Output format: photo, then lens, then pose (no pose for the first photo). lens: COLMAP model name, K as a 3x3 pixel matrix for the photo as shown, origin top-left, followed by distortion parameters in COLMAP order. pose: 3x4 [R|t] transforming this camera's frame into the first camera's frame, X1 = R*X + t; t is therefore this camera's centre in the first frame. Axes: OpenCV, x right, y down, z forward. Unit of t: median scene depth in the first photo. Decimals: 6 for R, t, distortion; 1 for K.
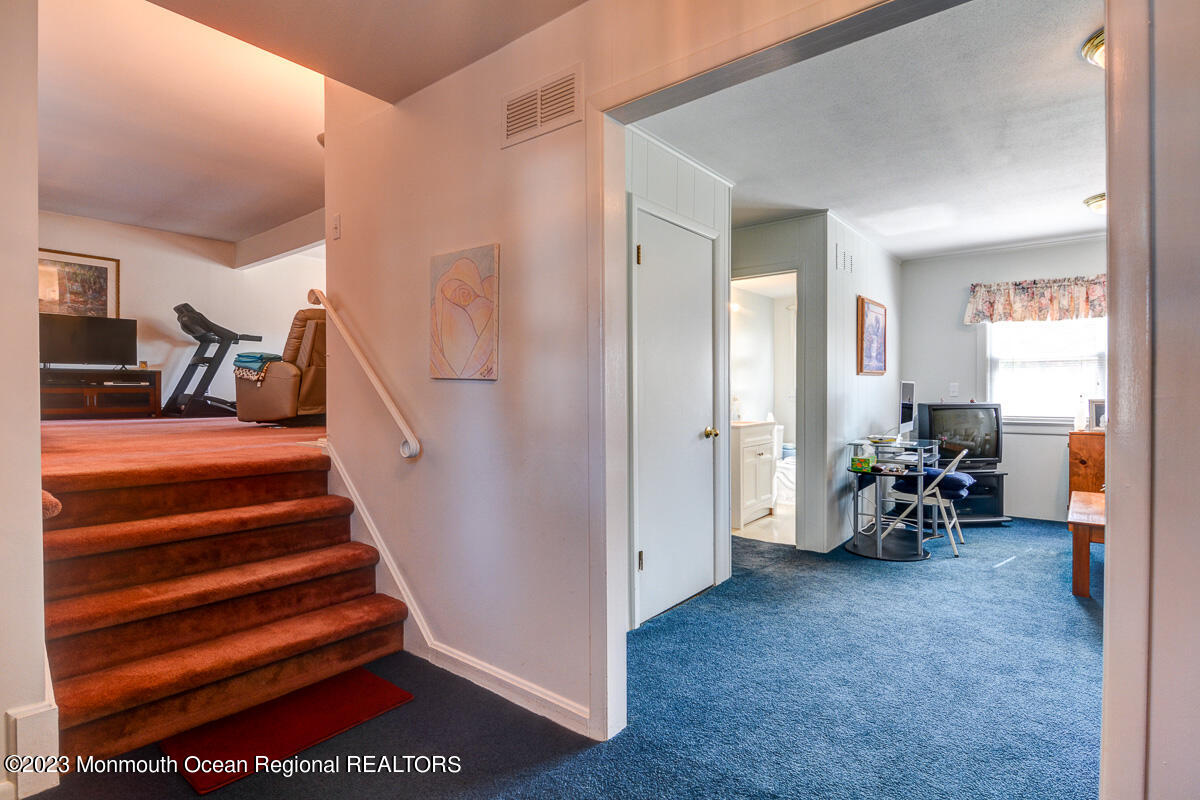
lens RADIAL K [[611.1, 0, 603.1], [0, 611.1, 397.0], [0, 0, 1]] dist [-0.000434, -0.000026]
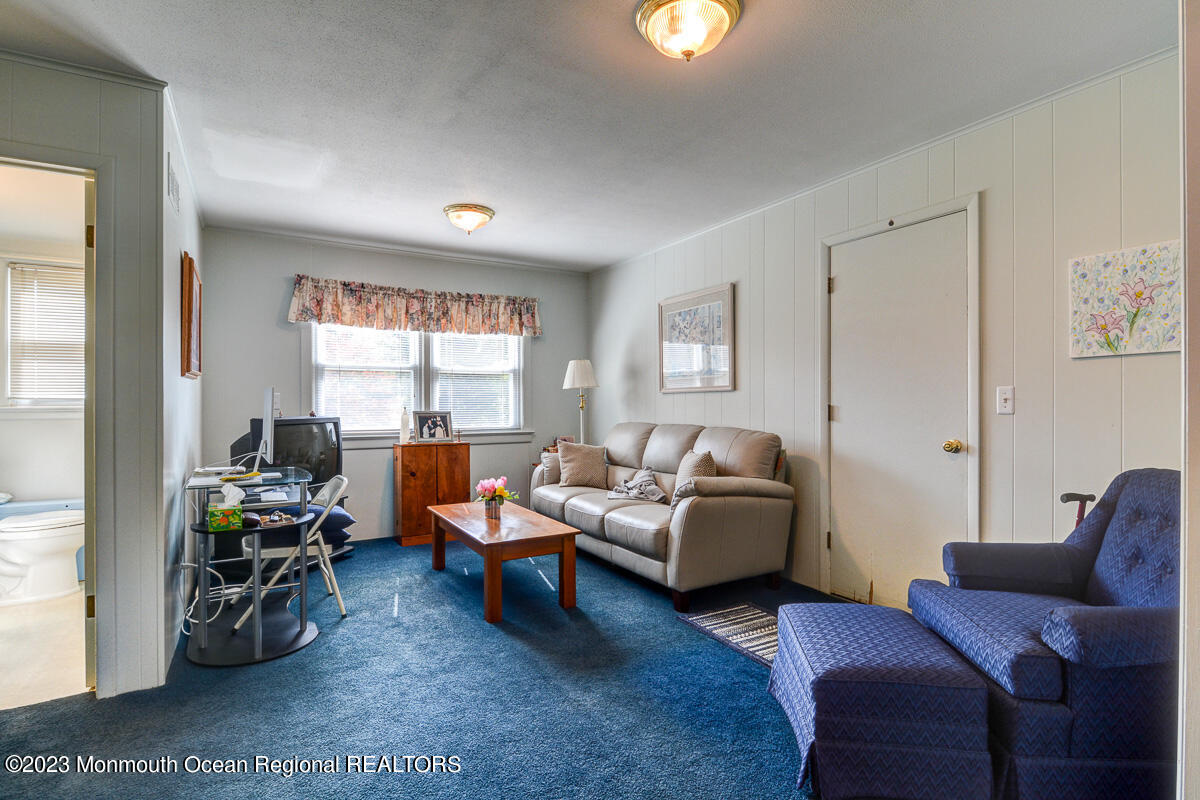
lens RADIAL K [[583.8, 0, 597.1], [0, 583.8, 406.6], [0, 0, 1]] dist [-0.008118, -0.003000]
pose [[0.352700, -0.001524, 0.935735, 0.002222], [0.004573, 0.999990, -0.000095, -0.002084], [-0.935725, 0.004313, 0.352703, 0.364154]]
